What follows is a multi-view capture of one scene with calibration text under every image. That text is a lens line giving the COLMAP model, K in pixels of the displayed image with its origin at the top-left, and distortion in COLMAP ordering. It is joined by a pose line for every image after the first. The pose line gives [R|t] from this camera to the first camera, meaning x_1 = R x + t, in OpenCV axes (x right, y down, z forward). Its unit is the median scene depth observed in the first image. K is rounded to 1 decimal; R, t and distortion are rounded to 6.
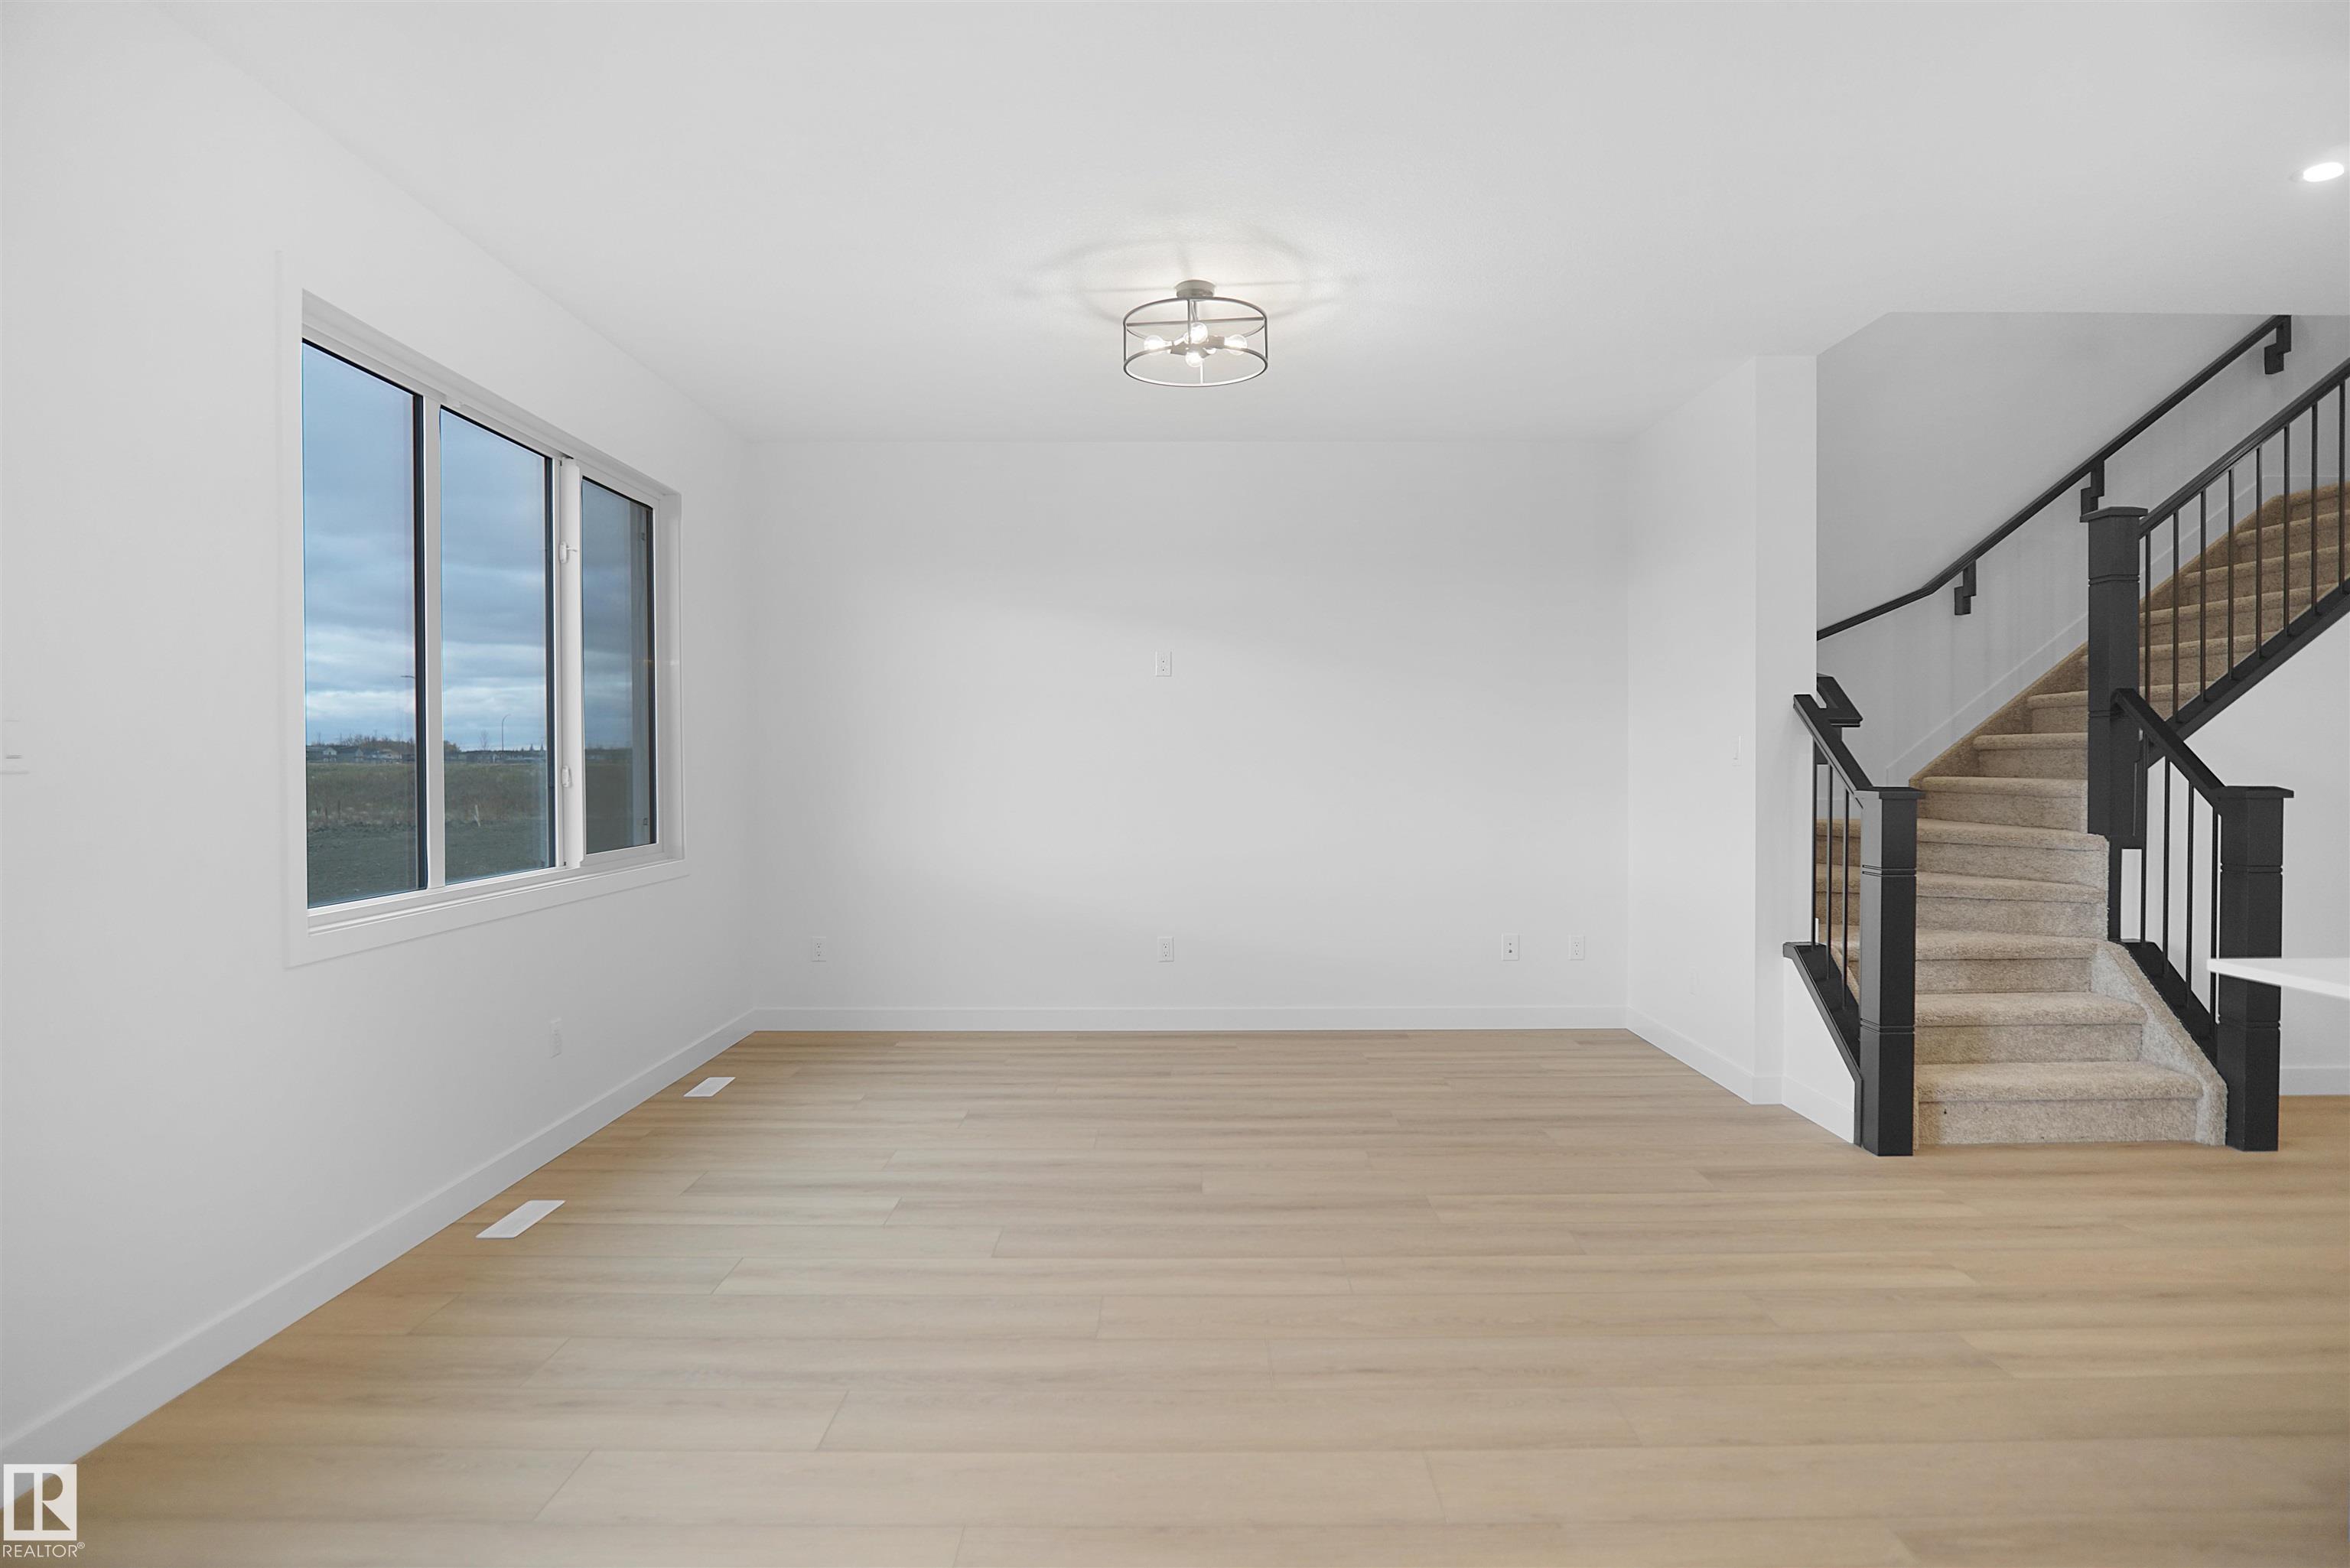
lens RADIAL K [[1275.6, 0, 1192.6], [0, 1275.6, 784.9], [0, 0, 1]] dist [-0.021309, 0.000317]
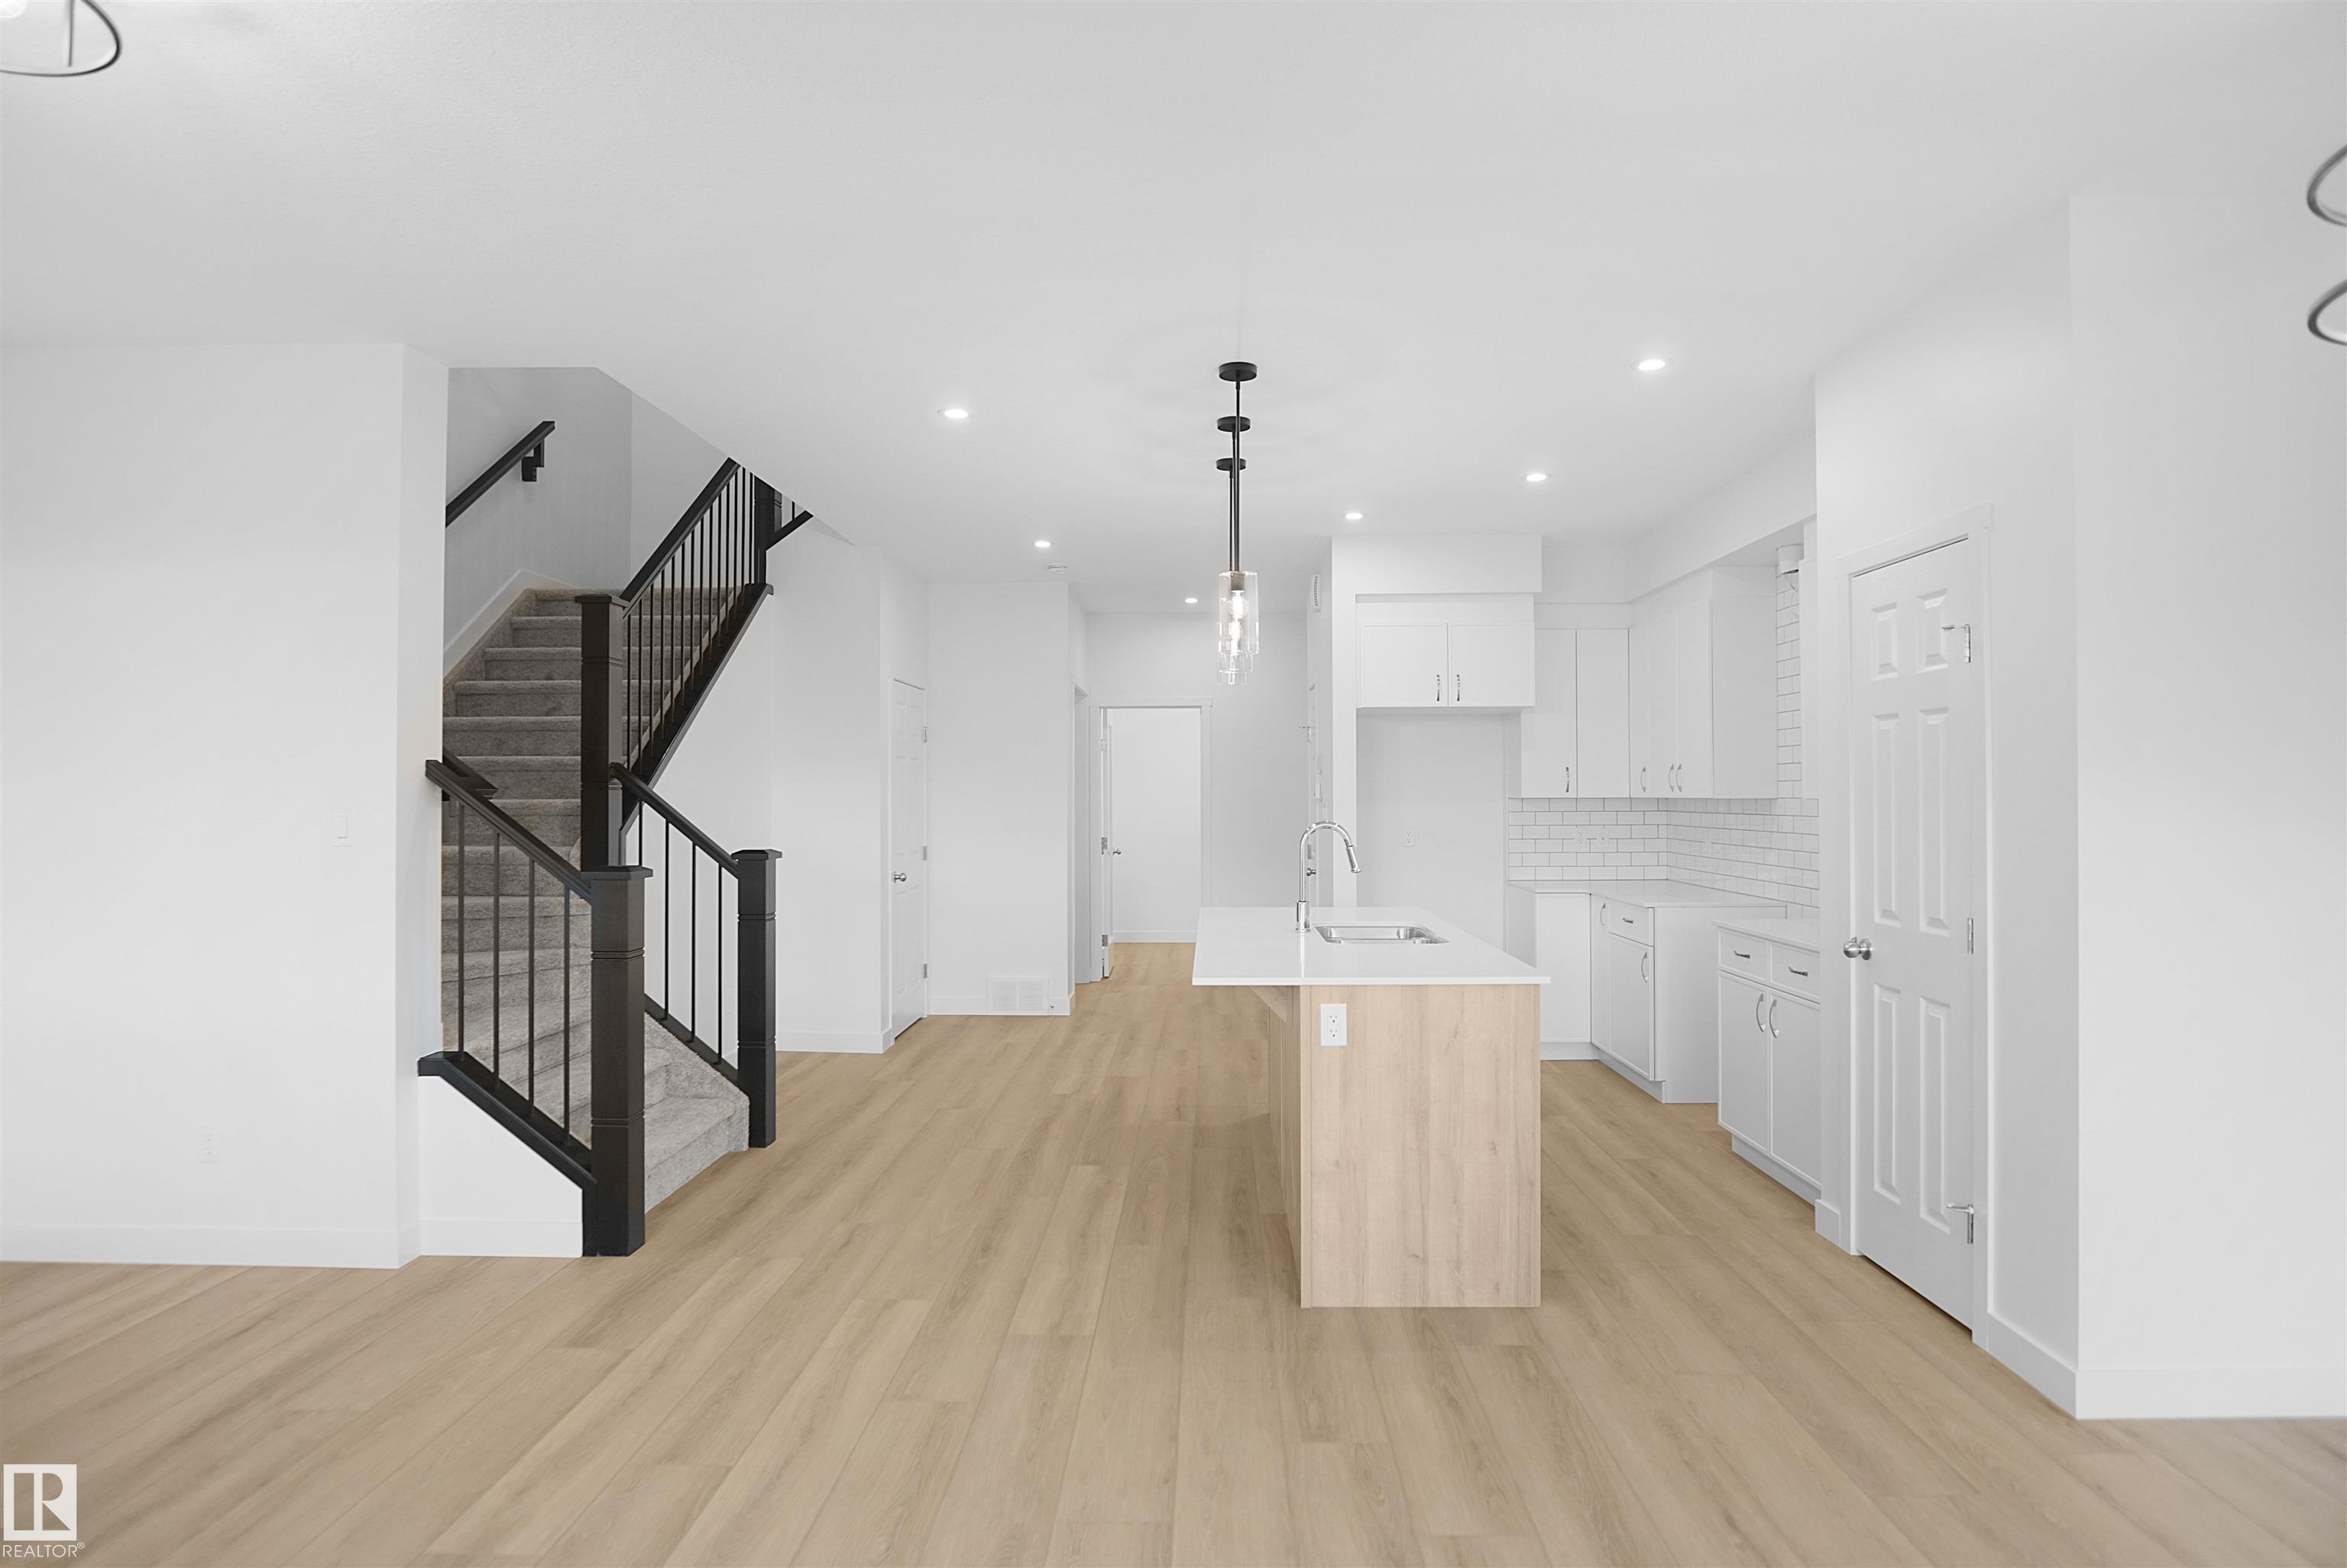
lens RADIAL K [[1273.9, 0, 1191.1], [0, 1273.9, 784.9], [0, 0, 1]] dist [-0.021309, 0.000317]
pose [[0.023893, 0.013717, 0.999620, -0.441696], [0.017448, 0.999748, -0.014136, -0.042011], [-0.999562, 0.017779, 0.023647, 0.615653]]
